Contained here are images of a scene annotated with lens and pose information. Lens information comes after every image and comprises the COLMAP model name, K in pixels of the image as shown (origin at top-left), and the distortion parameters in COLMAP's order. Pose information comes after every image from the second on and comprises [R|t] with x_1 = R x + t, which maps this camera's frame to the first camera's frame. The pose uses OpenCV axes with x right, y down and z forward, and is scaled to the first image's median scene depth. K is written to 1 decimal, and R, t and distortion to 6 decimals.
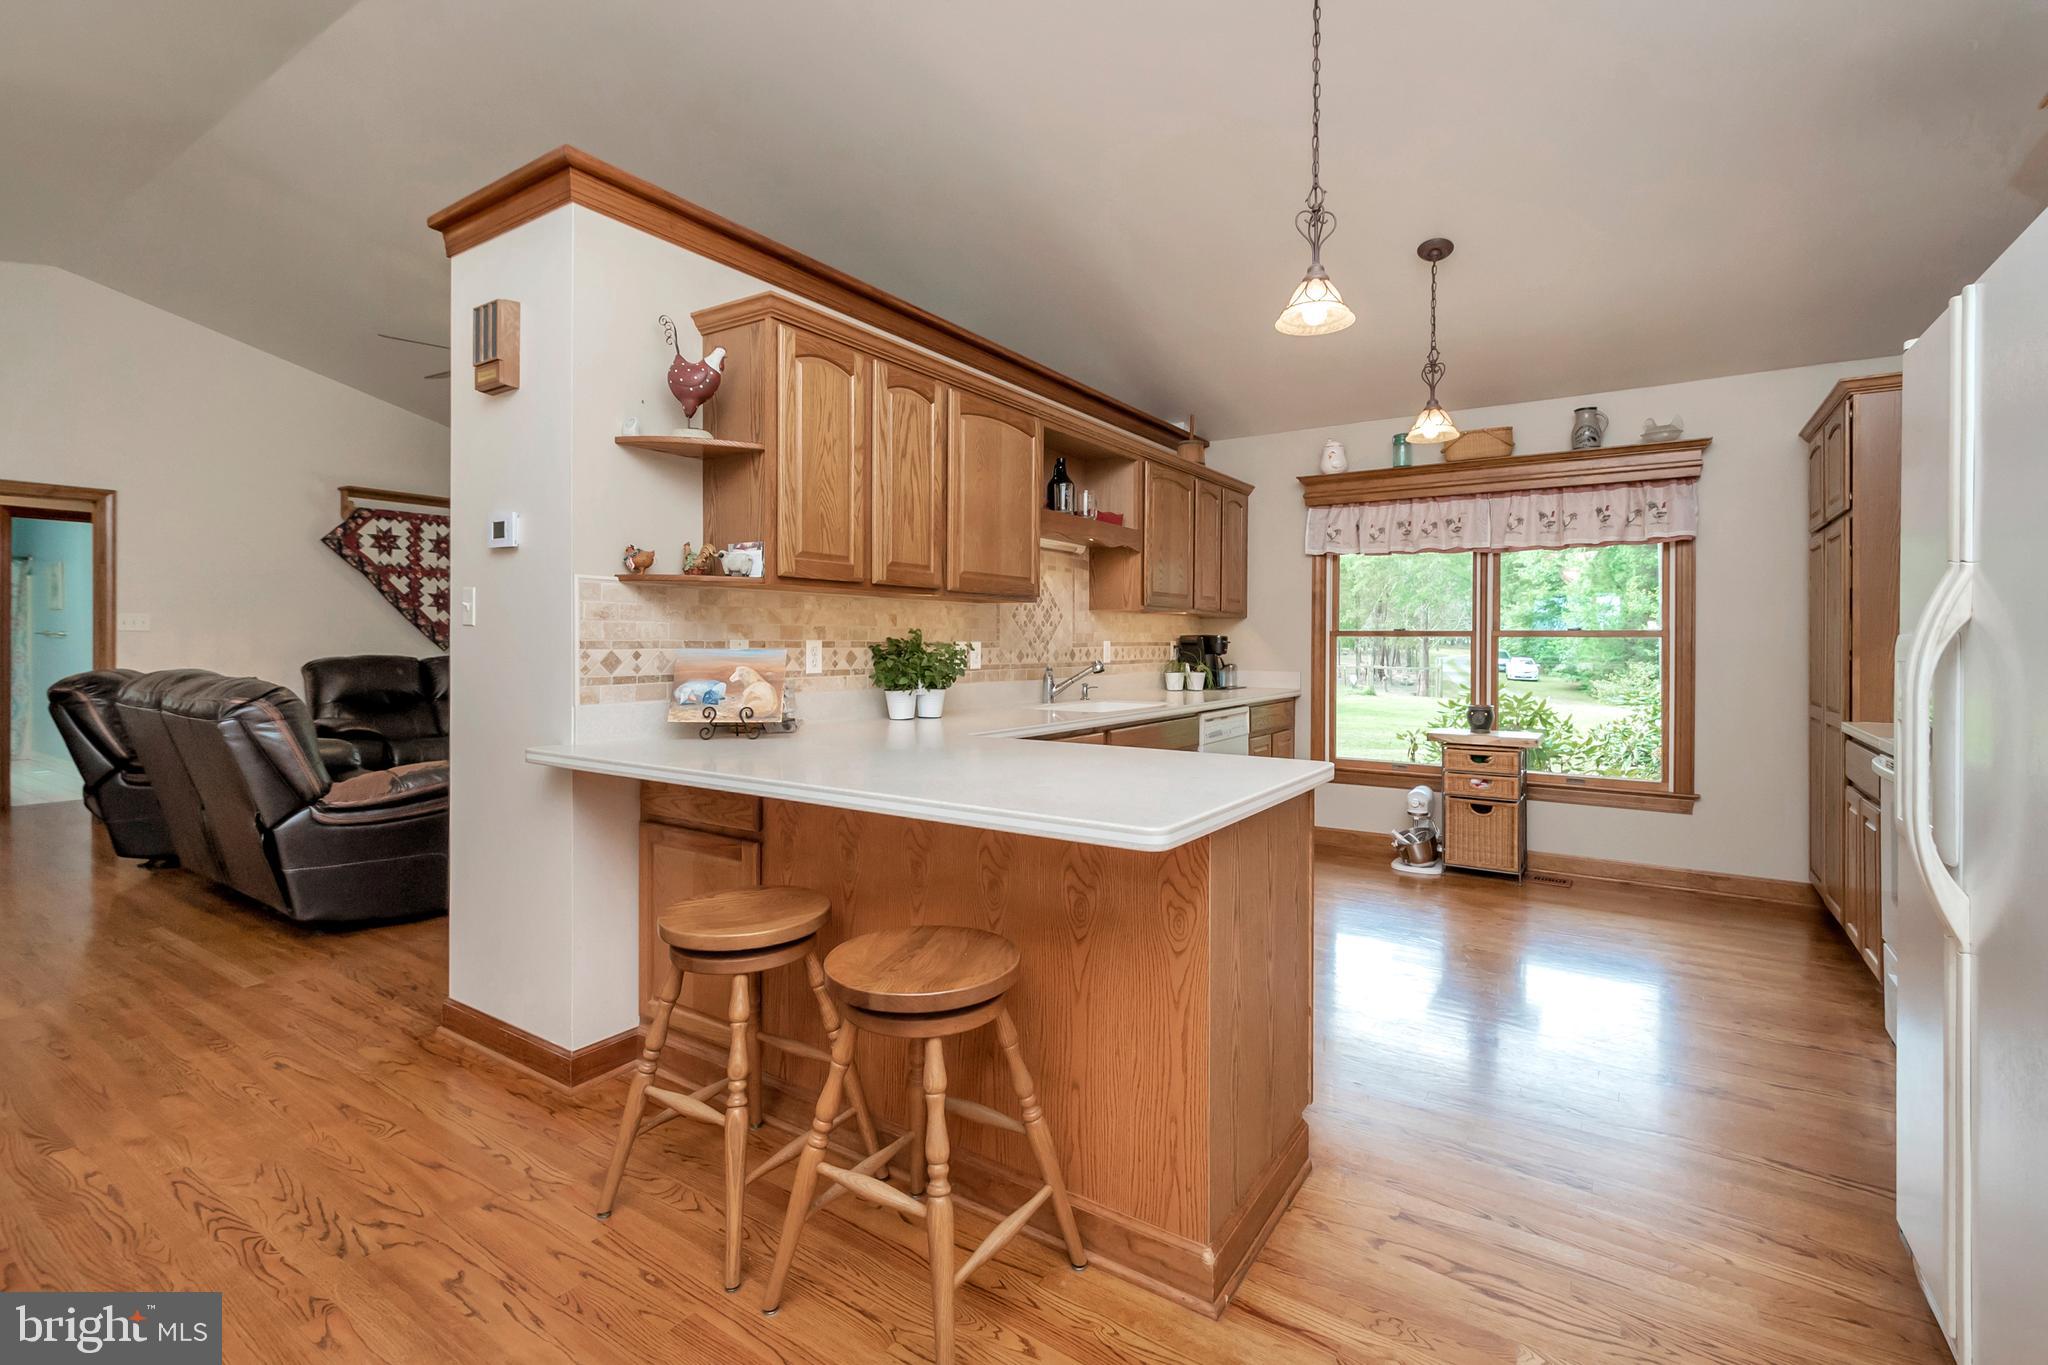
lens RADIAL K [[921.8, 0, 1033.6], [0, 921.8, 644.0], [0, 0, 1]] dist [0.010600, -0.002608]
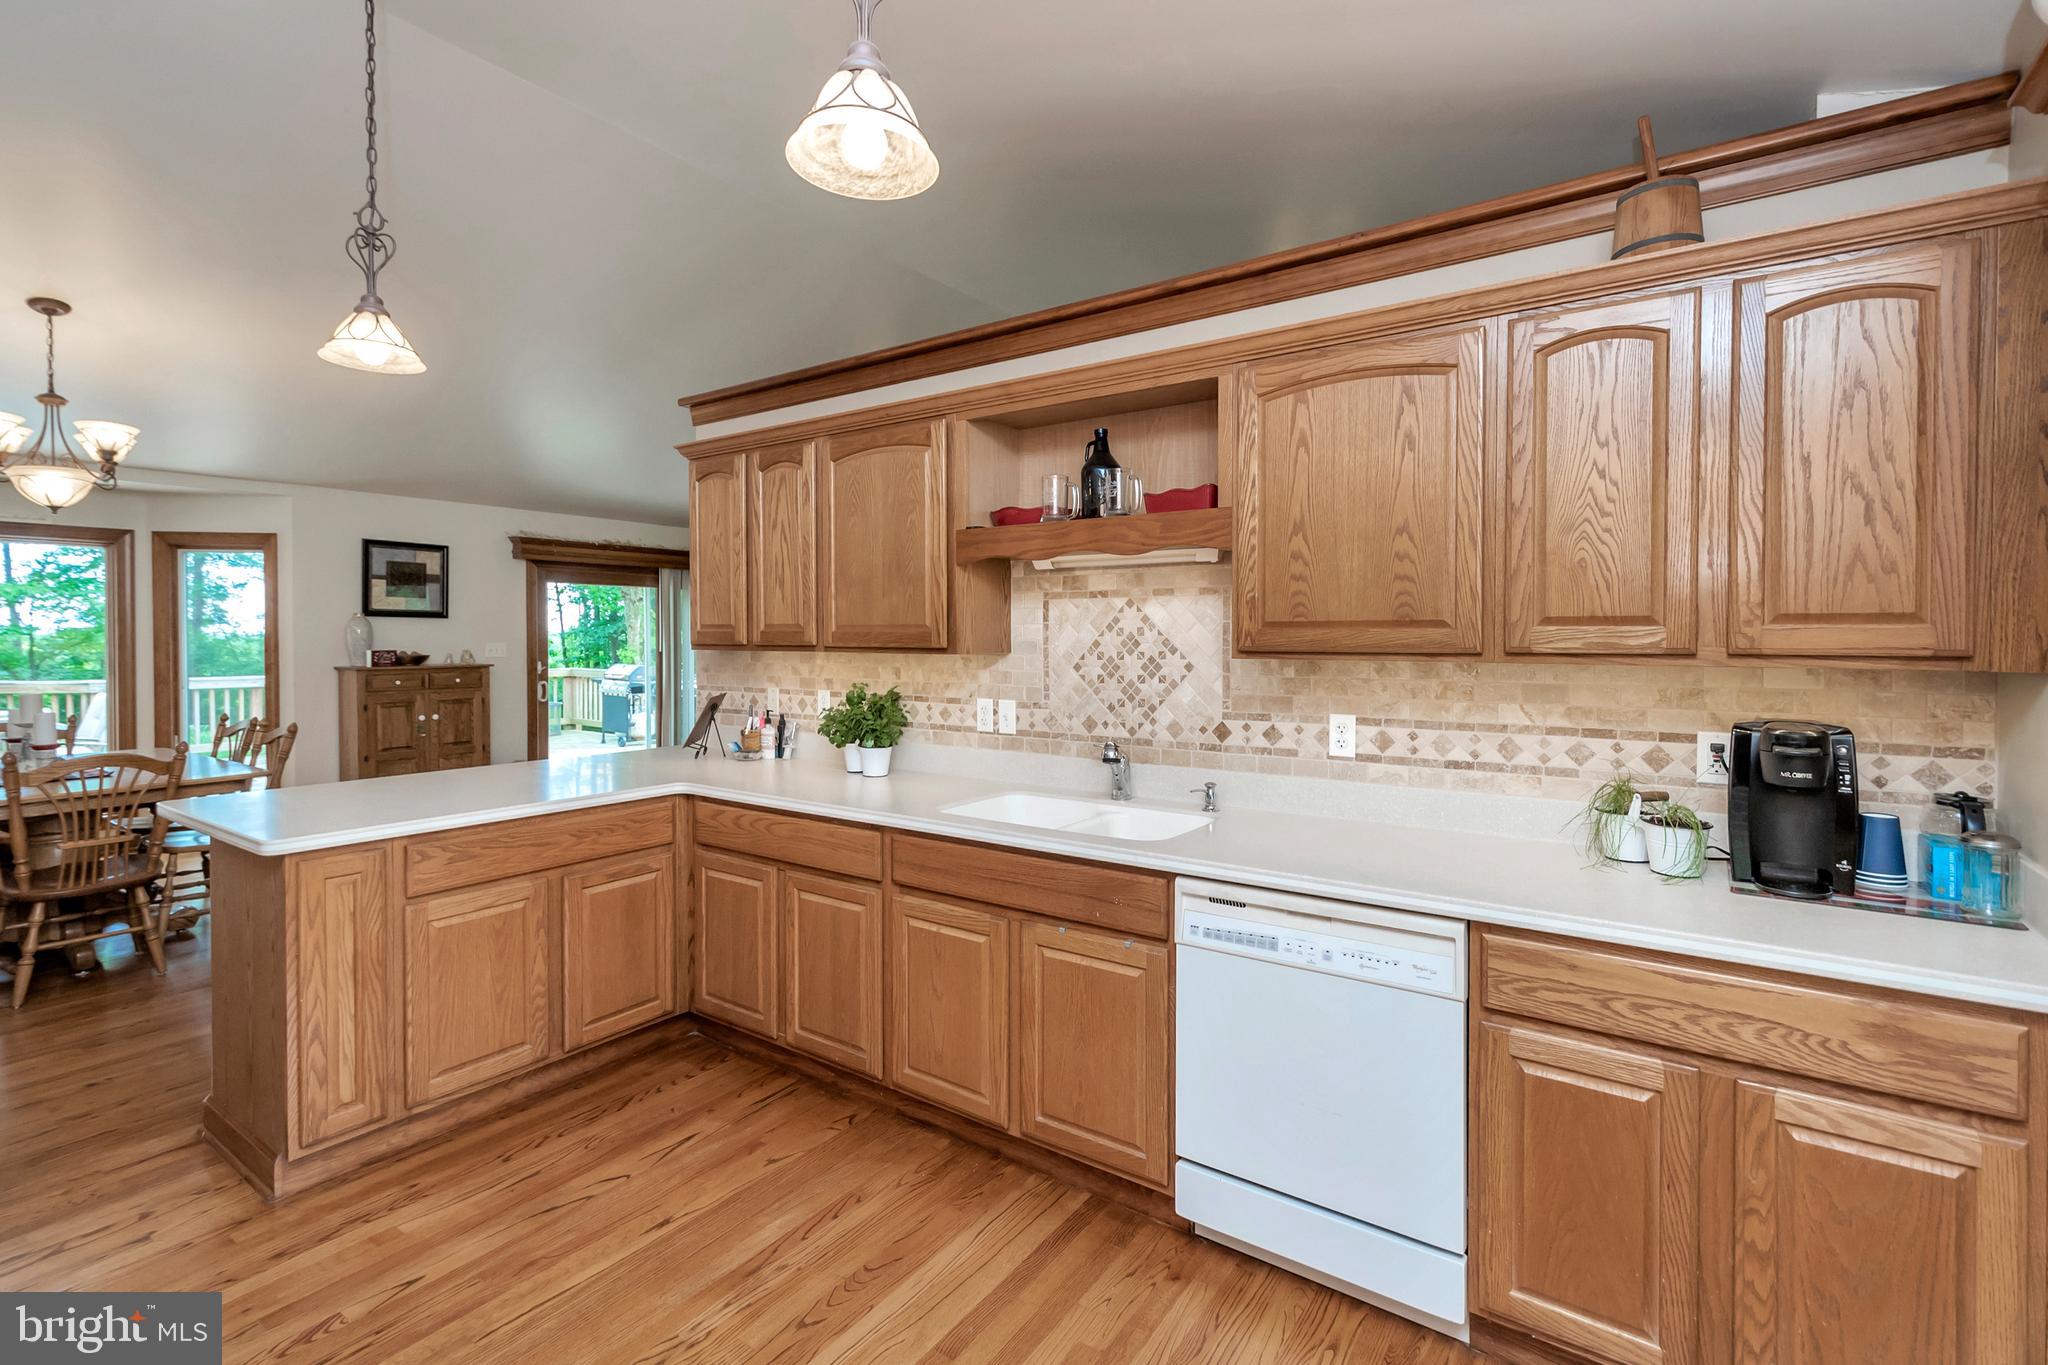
lens RADIAL K [[921.8, 0, 1041.9], [0, 921.8, 648.1], [0, 0, 1]] dist [0.010600, -0.002608]
pose [[-0.020253, 0.008872, -0.999756, 0.625982], [-0.003137, 0.999955, 0.008938, -0.046445], [0.999790, 0.003317, -0.020224, 0.880670]]
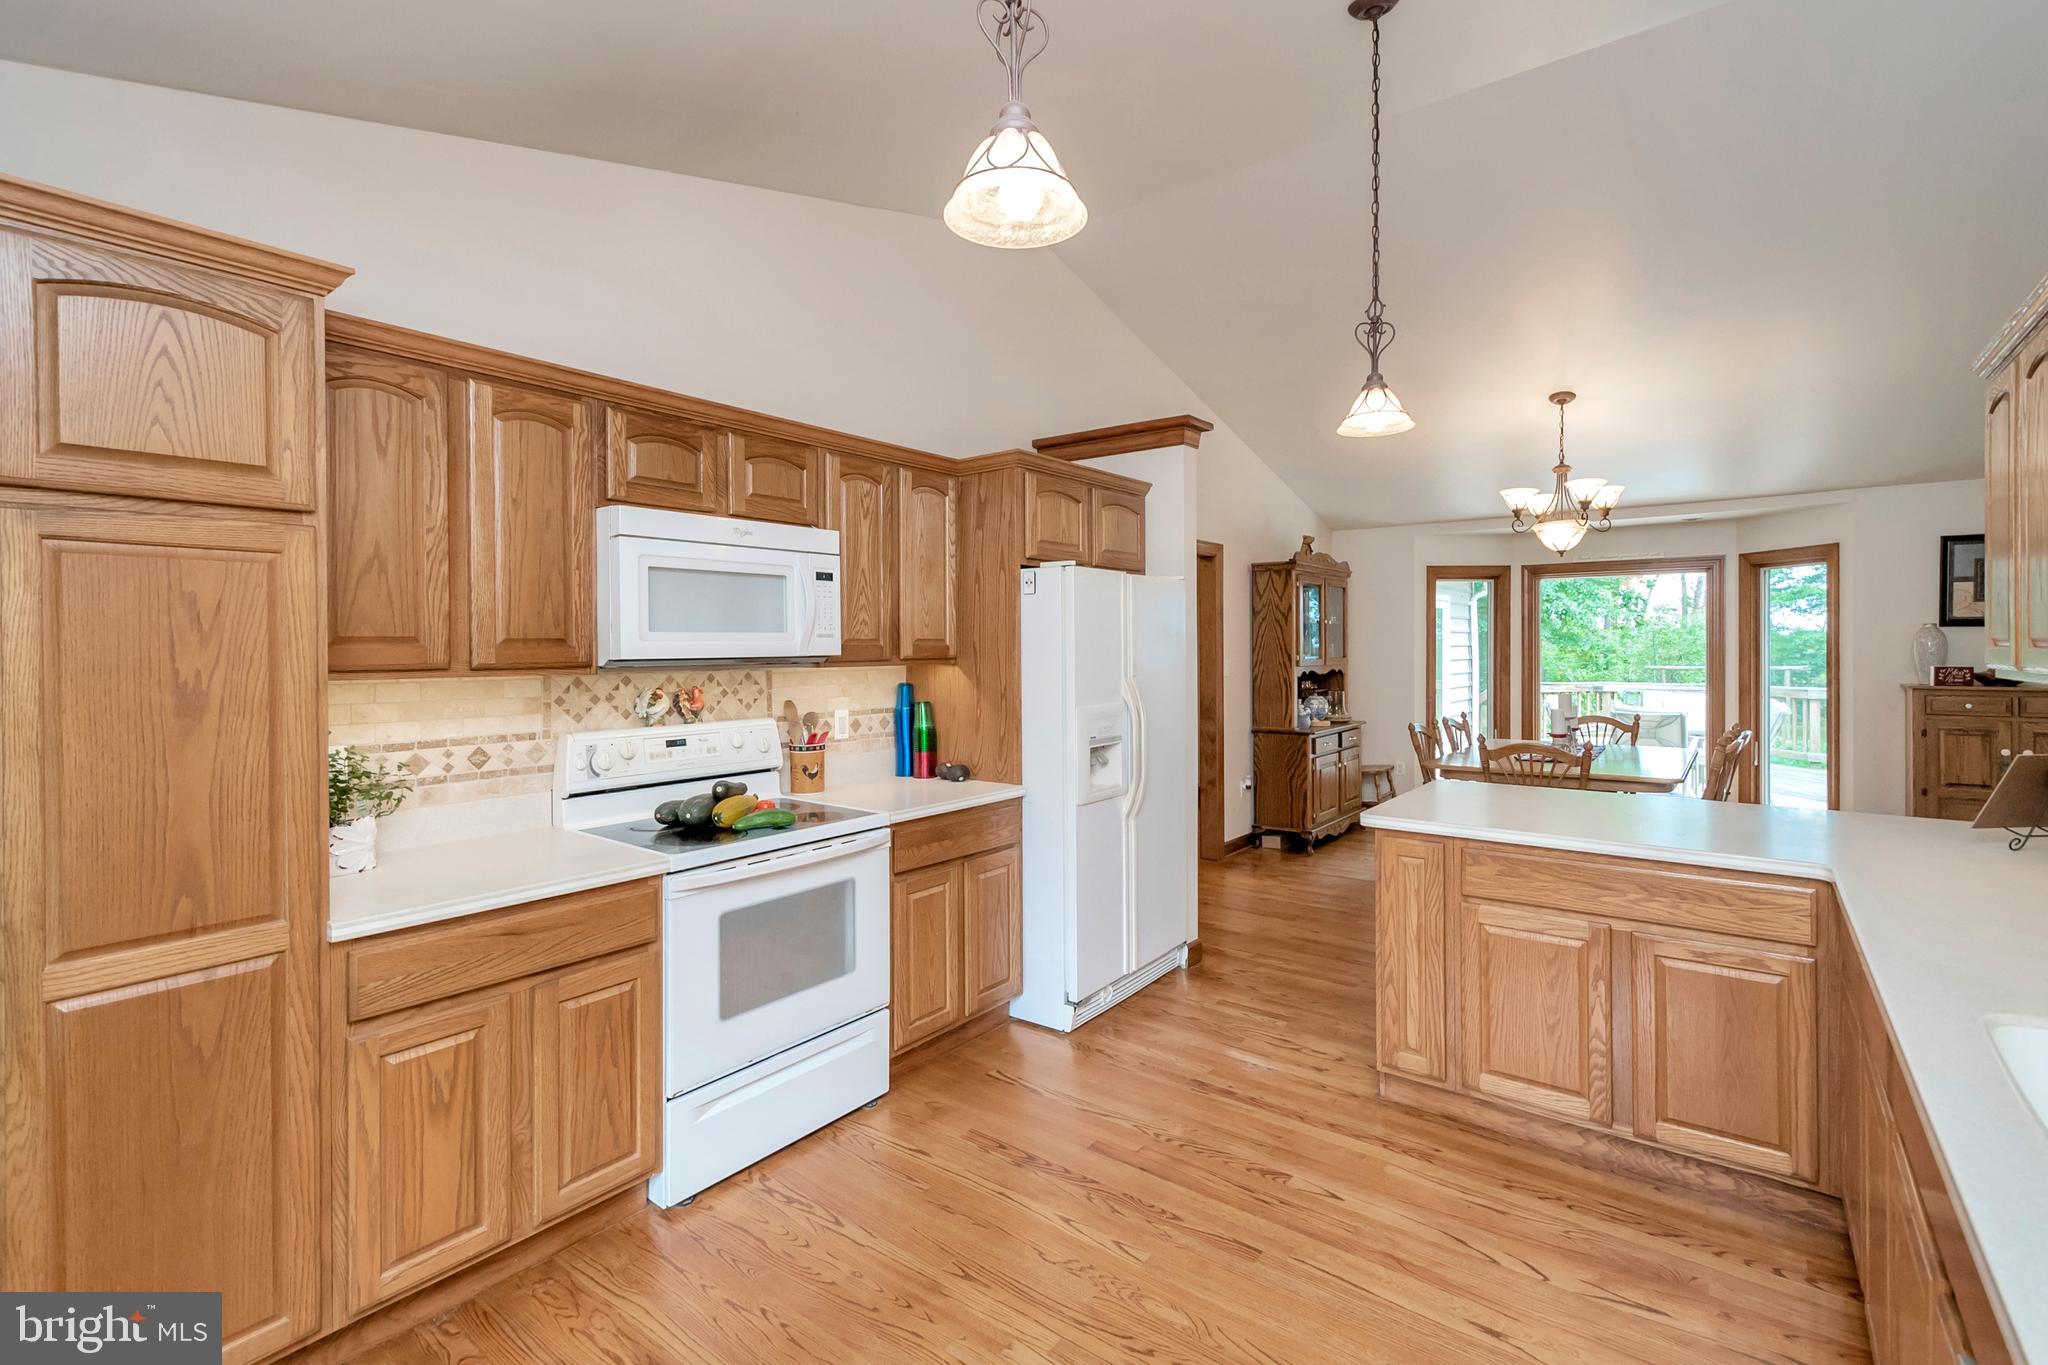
lens RADIAL K [[921.8, 0, 1036.8], [0, 921.8, 644.4], [0, 0, 1]] dist [0.010600, -0.002608]
pose [[-0.998003, -0.001827, 0.063148, 0.332334], [-0.001760, 0.999998, 0.001117, -0.054661], [-0.063149, 0.001004, -0.998004, 1.107676]]
